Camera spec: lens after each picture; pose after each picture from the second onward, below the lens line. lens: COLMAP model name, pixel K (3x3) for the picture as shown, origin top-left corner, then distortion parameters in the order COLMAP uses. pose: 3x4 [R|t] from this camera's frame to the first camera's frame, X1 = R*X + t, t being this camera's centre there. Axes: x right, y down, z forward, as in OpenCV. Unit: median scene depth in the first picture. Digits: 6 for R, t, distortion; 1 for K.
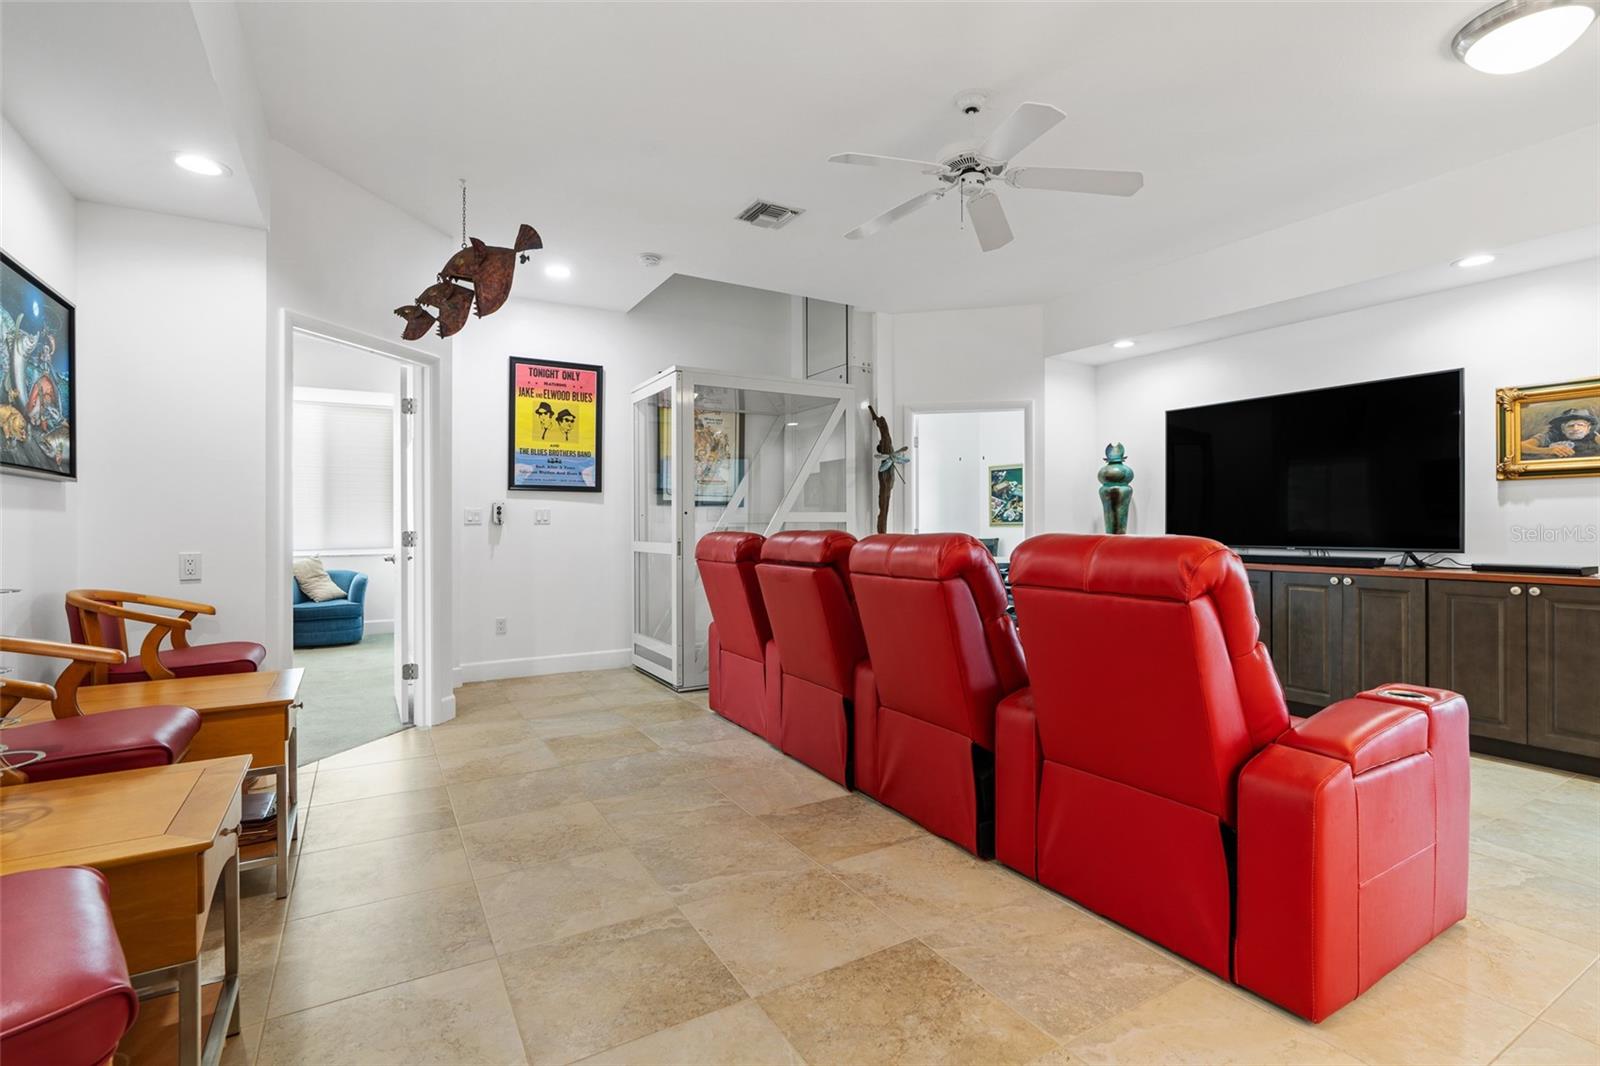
lens RADIAL K [[735.6, 0, 808.1], [0, 735.6, 524.2], [0, 0, 1]] dist [-0.000821, -0.025101]
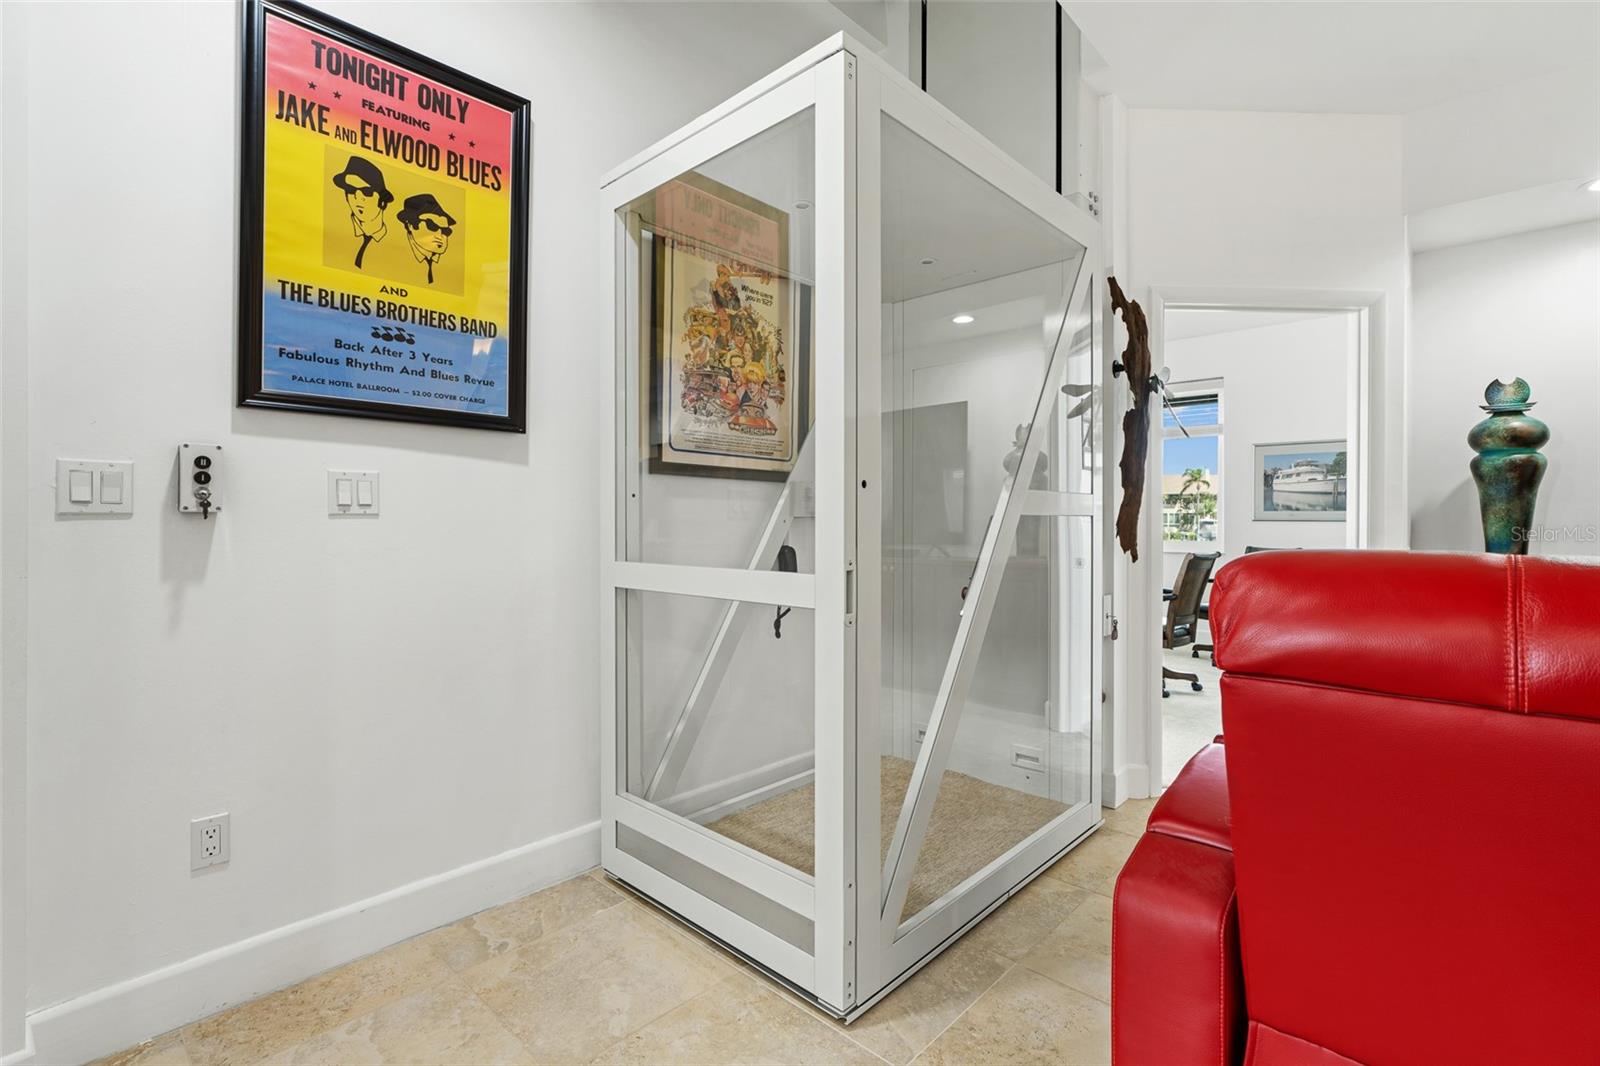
lens RADIAL K [[740.2, 0, 814.2], [0, 740.2, 522.2], [0, 0, 1]] dist [-0.002158, -0.000190]
pose [[0.958716, 0.003531, 0.284345, -0.253907], [-0.004589, 0.999985, 0.003056, 0.000737], [-0.284329, -0.004235, 0.958717, 0.608554]]
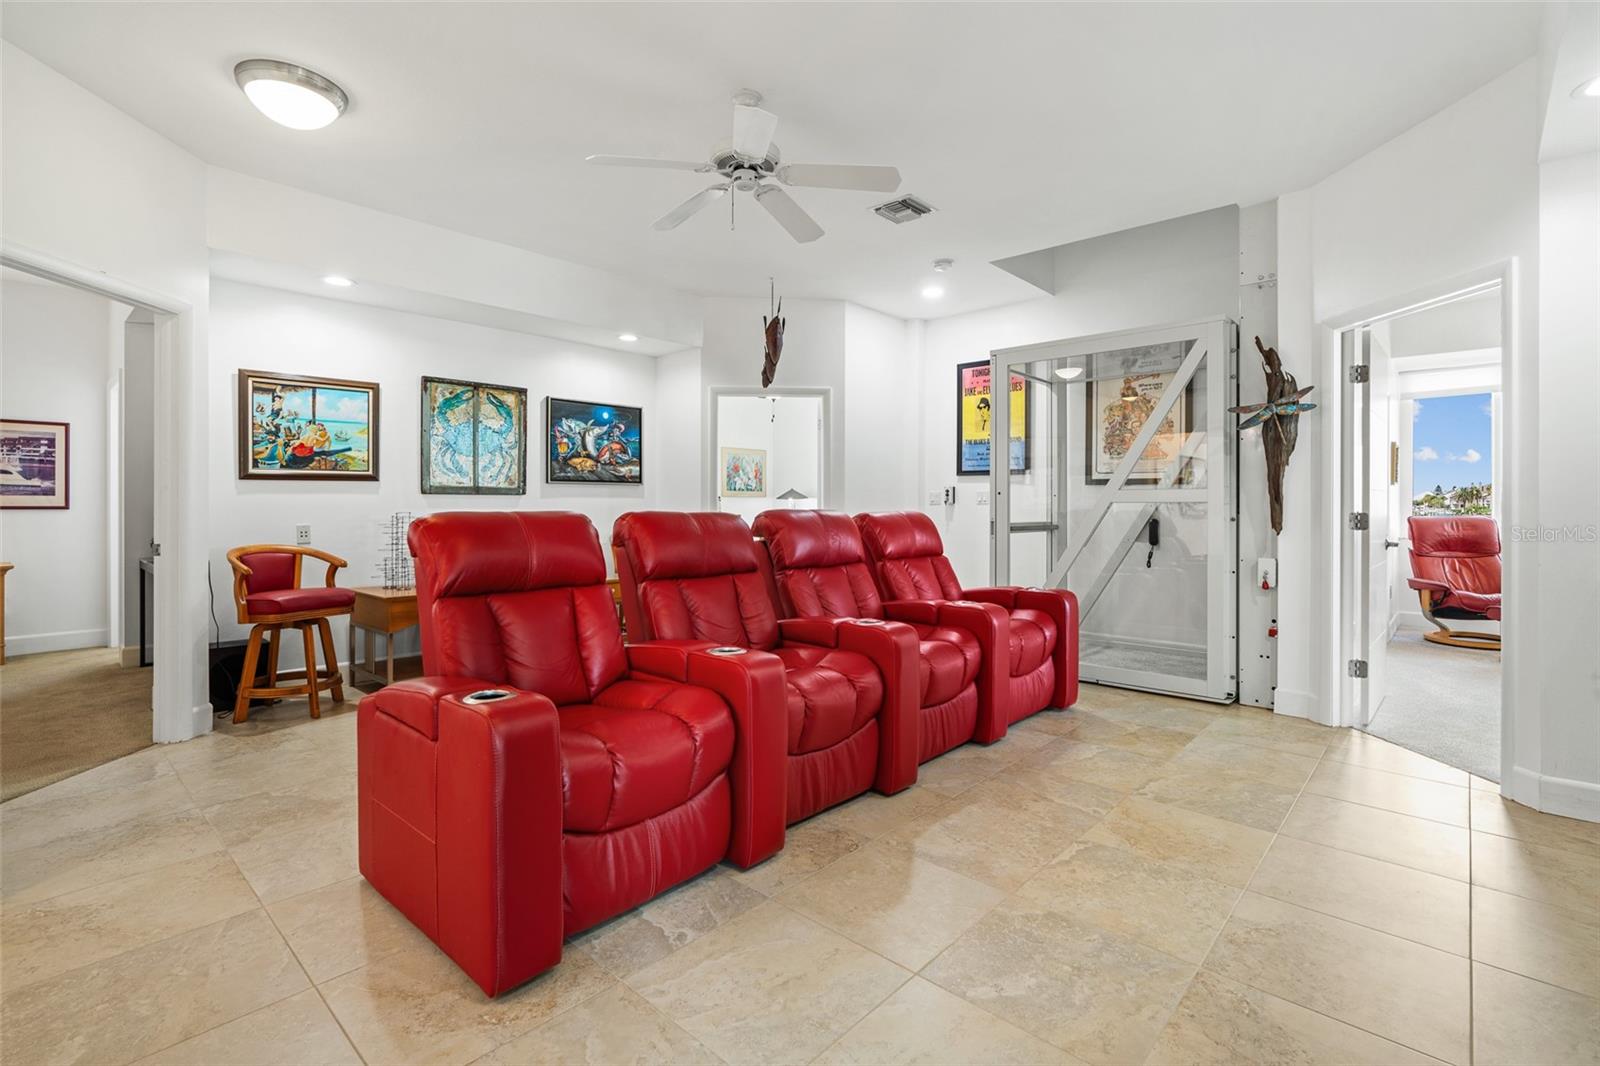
lens RADIAL K [[735.6, 0, 808.1], [0, 735.6, 524.2], [0, 0, 1]] dist [-0.000821, -0.025101]
pose [[0.285332, 0.031842, -0.957900, 0.665570], [-0.000491, 0.999453, 0.033077, -0.006336], [0.958429, -0.008968, 0.285191, 0.406389]]
